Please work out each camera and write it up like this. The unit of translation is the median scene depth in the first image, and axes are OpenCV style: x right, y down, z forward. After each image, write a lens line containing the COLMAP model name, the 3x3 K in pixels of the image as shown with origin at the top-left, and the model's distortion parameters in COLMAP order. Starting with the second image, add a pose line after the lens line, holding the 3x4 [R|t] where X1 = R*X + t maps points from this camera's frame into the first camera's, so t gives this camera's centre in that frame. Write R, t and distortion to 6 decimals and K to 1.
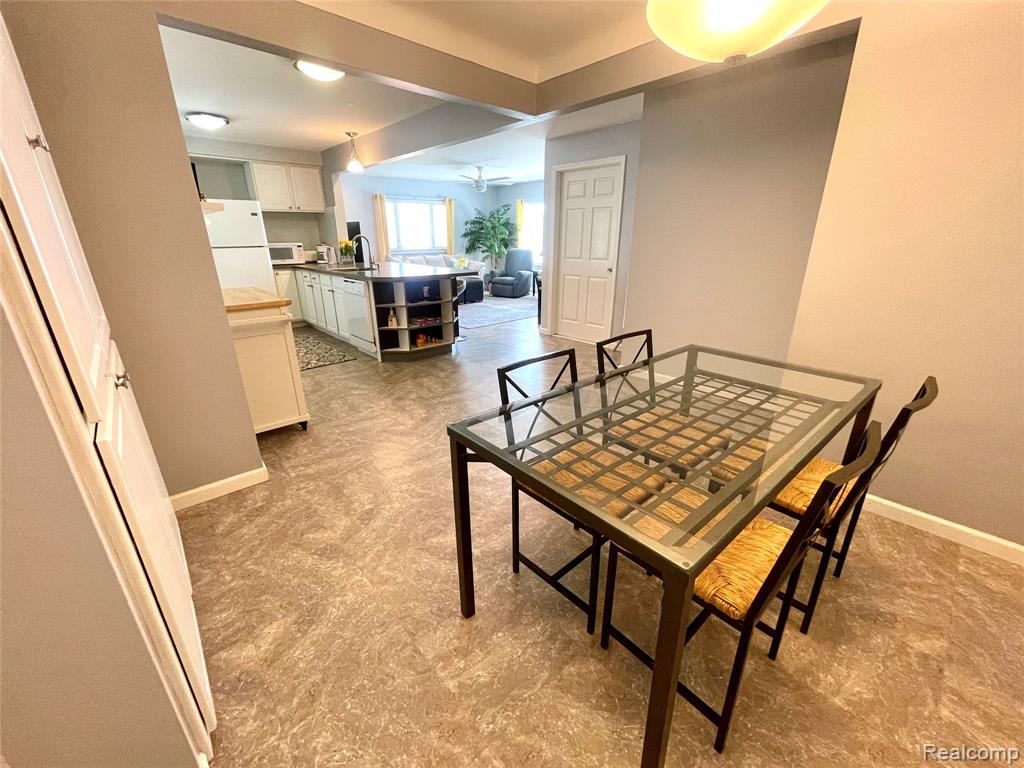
lens RADIAL K [[408.0, 0, 512.0], [0, 408.0, 384.0], [0, 0, 1]] dist [0.000075, -0.000184]
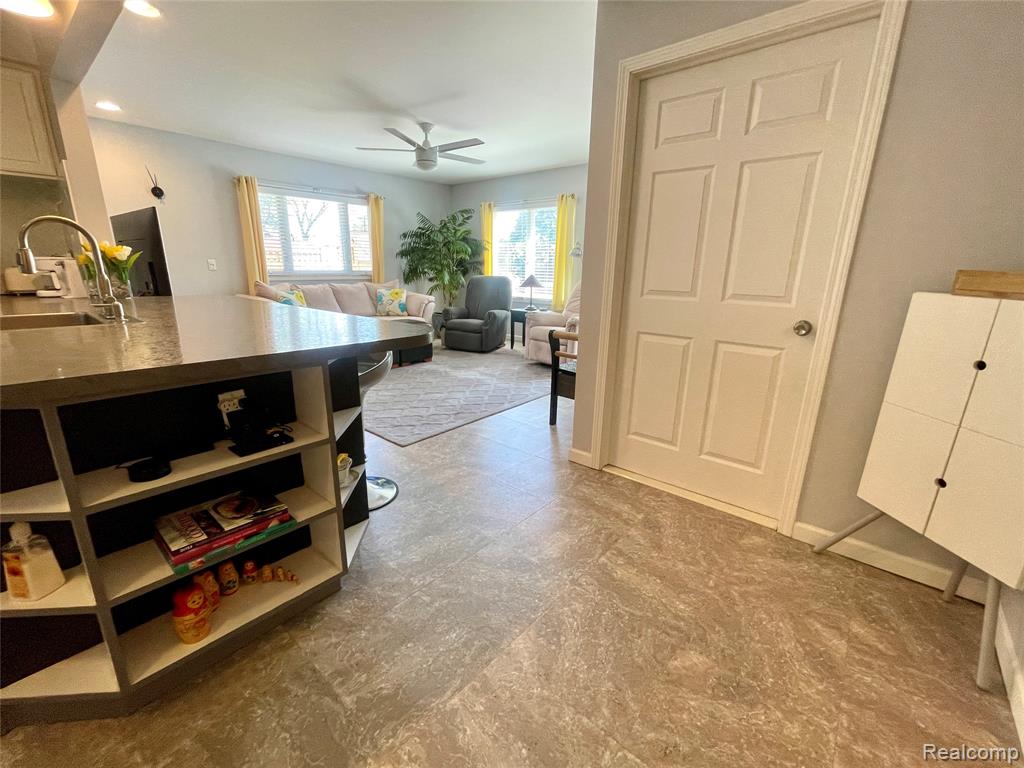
lens RADIAL K [[408.0, 0, 512.0], [0, 408.0, 384.0], [0, 0, 1]] dist [0.000075, -0.000184]
pose [[0.991086, -0.016255, 0.132226, -0.032920], [0.025531, 0.997306, -0.068760, -0.115609], [-0.130752, 0.071523, 0.988832, 0.370196]]
